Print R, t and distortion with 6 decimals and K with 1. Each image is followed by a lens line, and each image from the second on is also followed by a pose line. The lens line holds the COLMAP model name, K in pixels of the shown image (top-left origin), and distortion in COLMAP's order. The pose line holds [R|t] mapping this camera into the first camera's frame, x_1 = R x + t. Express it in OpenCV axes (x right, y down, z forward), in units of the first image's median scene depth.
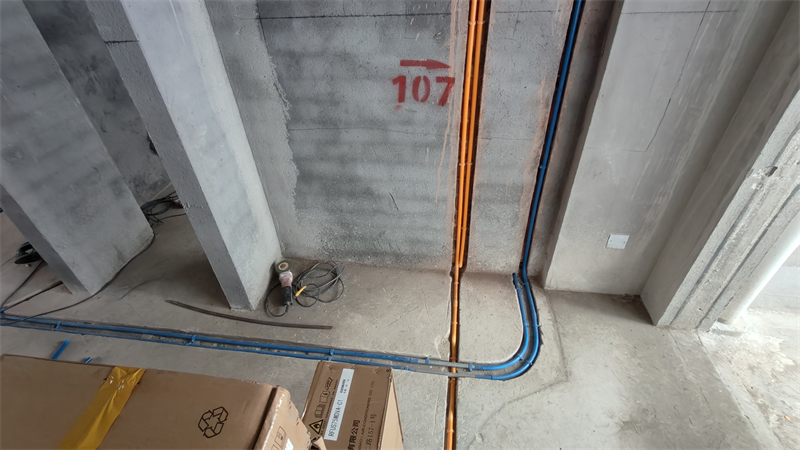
lens RADIAL K [[367.3, 0, 401.4], [0, 367.3, 234.1], [0, 0, 1]] dist [-0.001120, 0.000436]
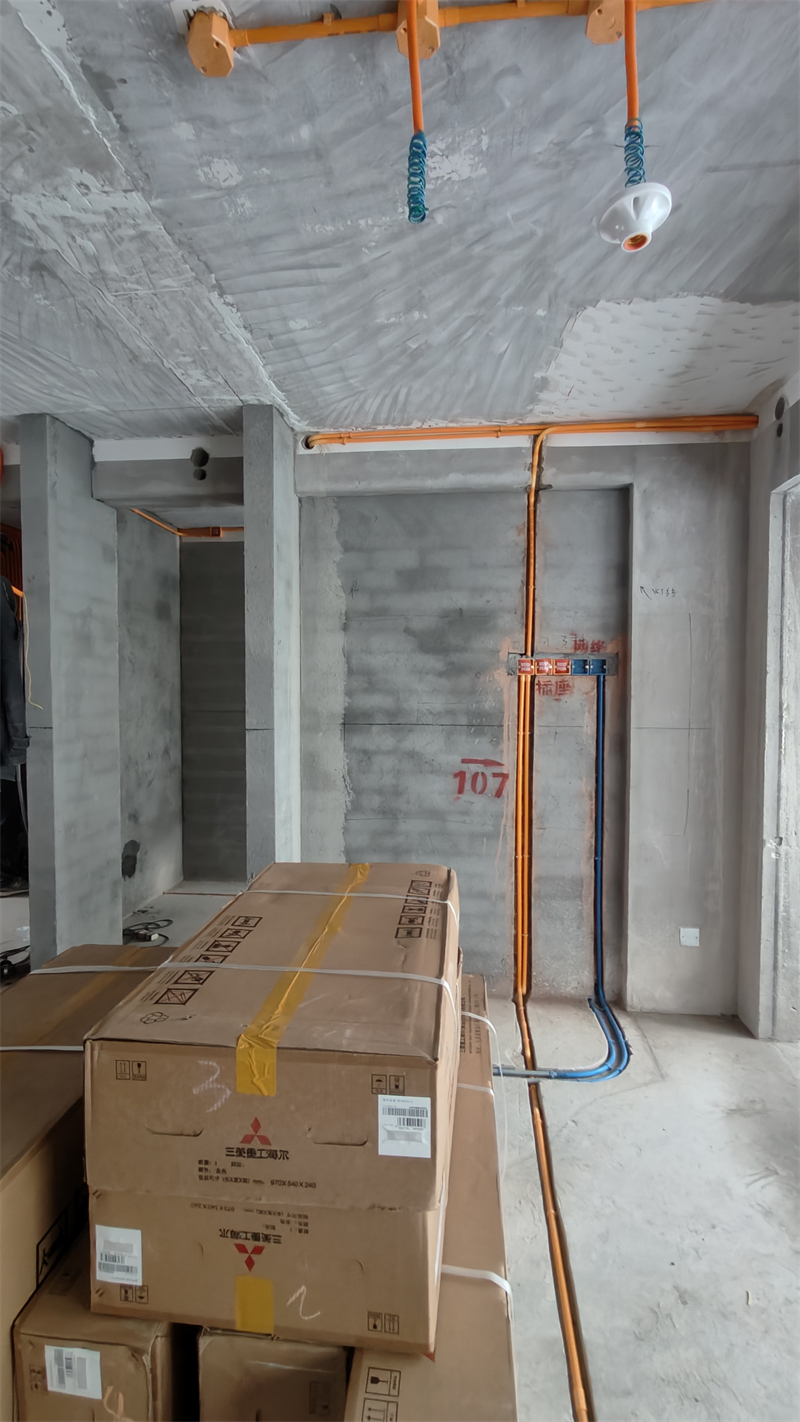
lens RADIAL K [[652.8, 0, 400.2], [0, 652.8, 713.6], [0, 0, 1]] dist [-0.001120, 0.000436]
pose [[0.998599, 0.041814, 0.032436, -0.251885], [-0.014933, 0.810674, -0.585308, 0.587730], [-0.050768, 0.584003, 0.810162, -0.708962]]
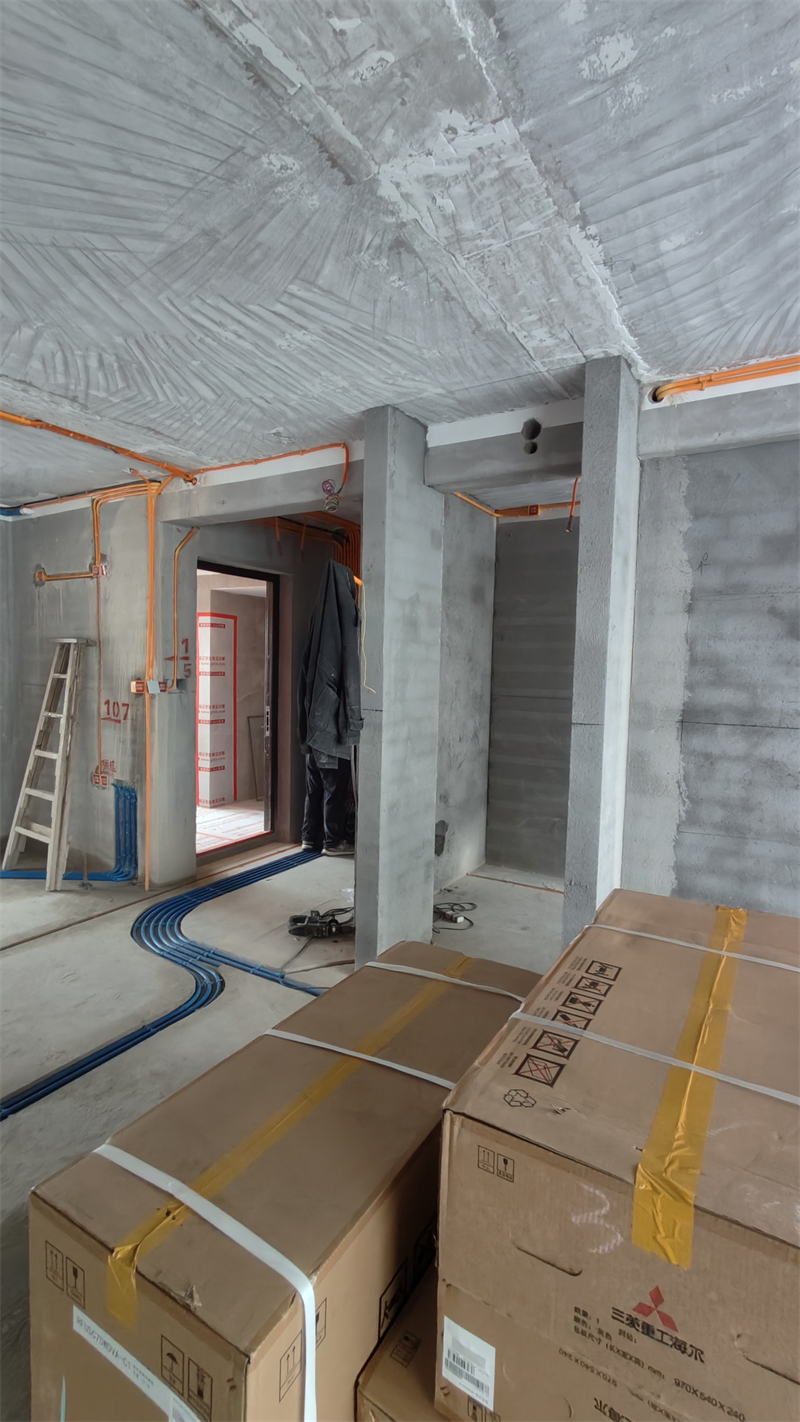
lens RADIAL K [[652.8, 0, 401.3], [0, 652.8, 714.2], [0, 0, 1]] dist [-0.001120, 0.000436]
pose [[0.915615, 0.092576, -0.391253, -0.362304], [-0.293066, 0.819881, -0.491841, 0.497114], [0.275248, 0.565000, 0.777826, -0.618945]]
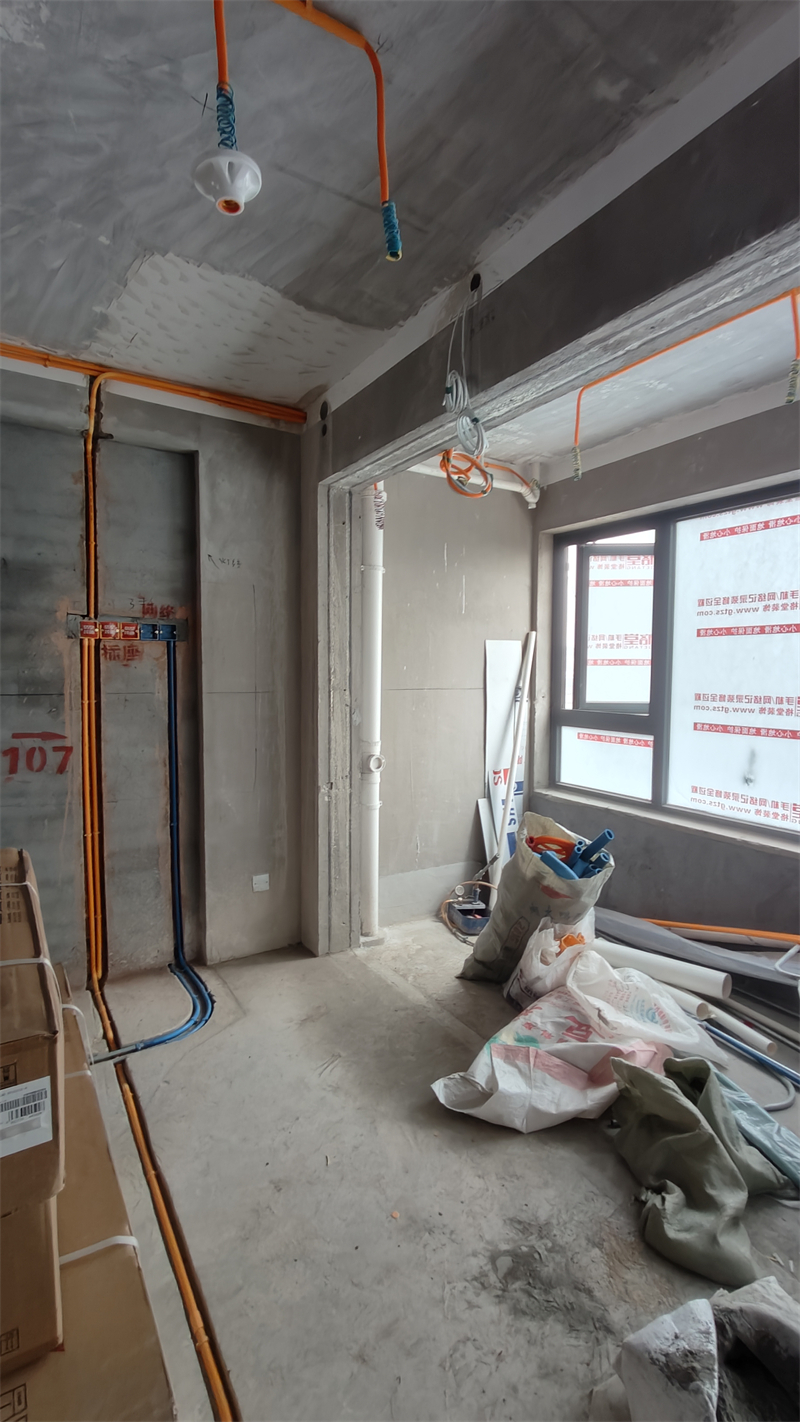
lens RADIAL K [[652.8, 0, 402.4], [0, 652.8, 714.2], [0, 0, 1]] dist [-0.001120, 0.000436]
pose [[0.767815, 0.000789, 0.640671, -0.306996], [0.361978, 0.824557, -0.434830, 0.614545], [-0.528613, 0.565778, 0.632822, -0.694669]]
